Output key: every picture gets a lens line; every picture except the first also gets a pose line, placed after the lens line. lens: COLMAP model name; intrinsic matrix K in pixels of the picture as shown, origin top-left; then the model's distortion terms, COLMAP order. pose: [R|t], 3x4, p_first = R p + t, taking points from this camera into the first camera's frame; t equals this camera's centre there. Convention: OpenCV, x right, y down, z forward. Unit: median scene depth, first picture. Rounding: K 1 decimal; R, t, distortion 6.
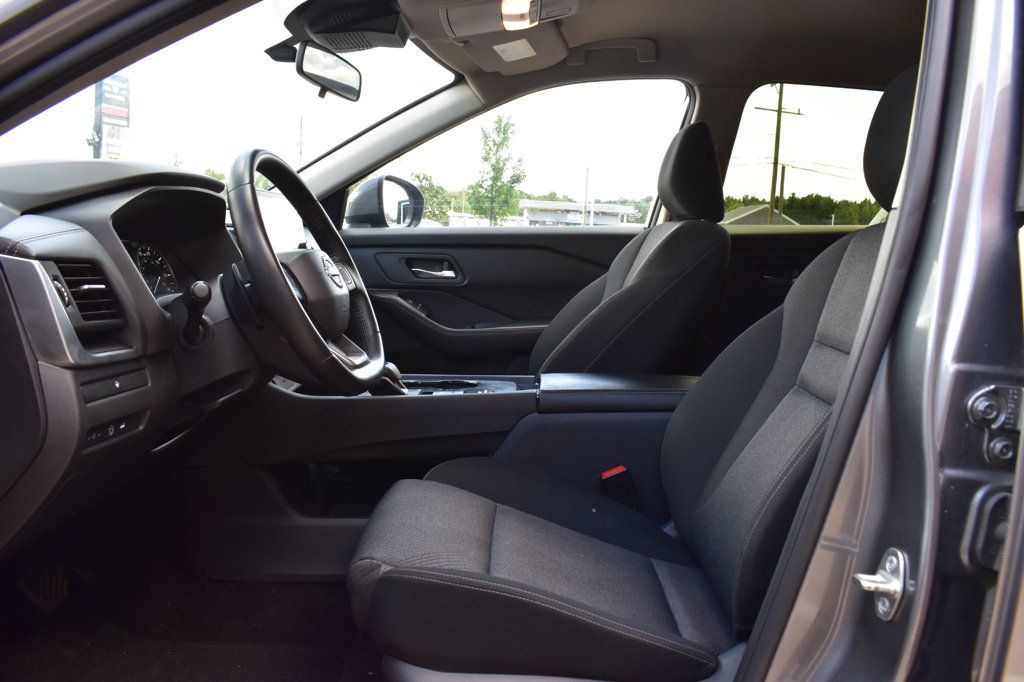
lens RADIAL K [[786.8, 0, 512.0], [0, 786.8, 341.0], [0, 0, 1]] dist [-0.105848, 0.031205]
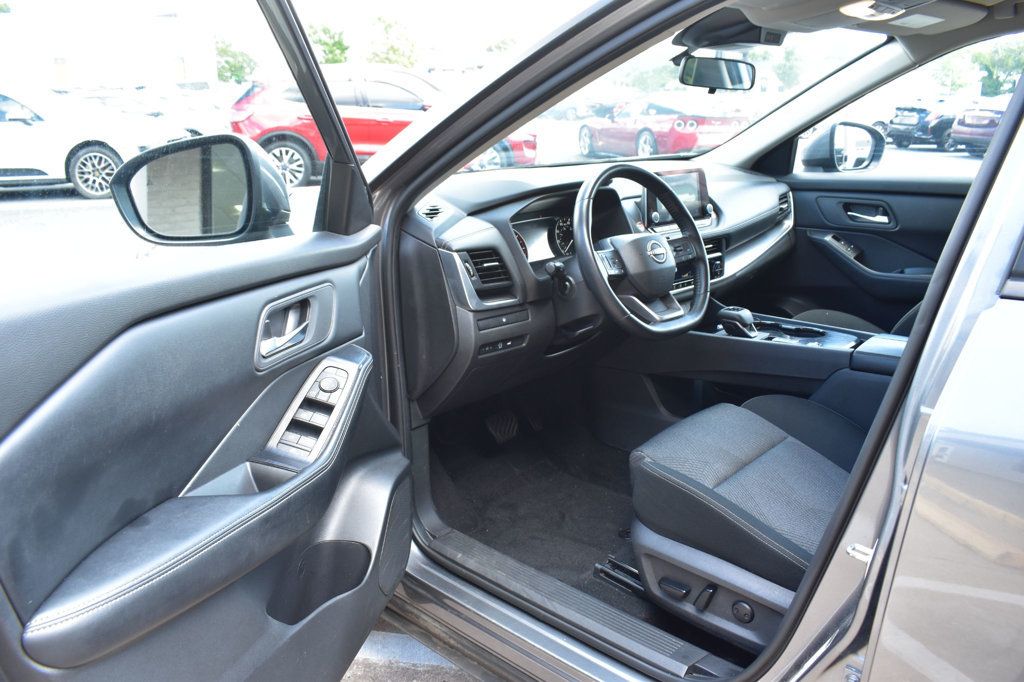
lens RADIAL K [[786.8, 0, 512.0], [0, 786.8, 341.0], [0, 0, 1]] dist [-0.105848, 0.031205]
pose [[0.728212, 0.145877, -0.669647, 0.640105], [-0.041995, 0.984747, 0.168851, -0.181995], [0.684064, -0.094838, 0.723230, -0.251779]]
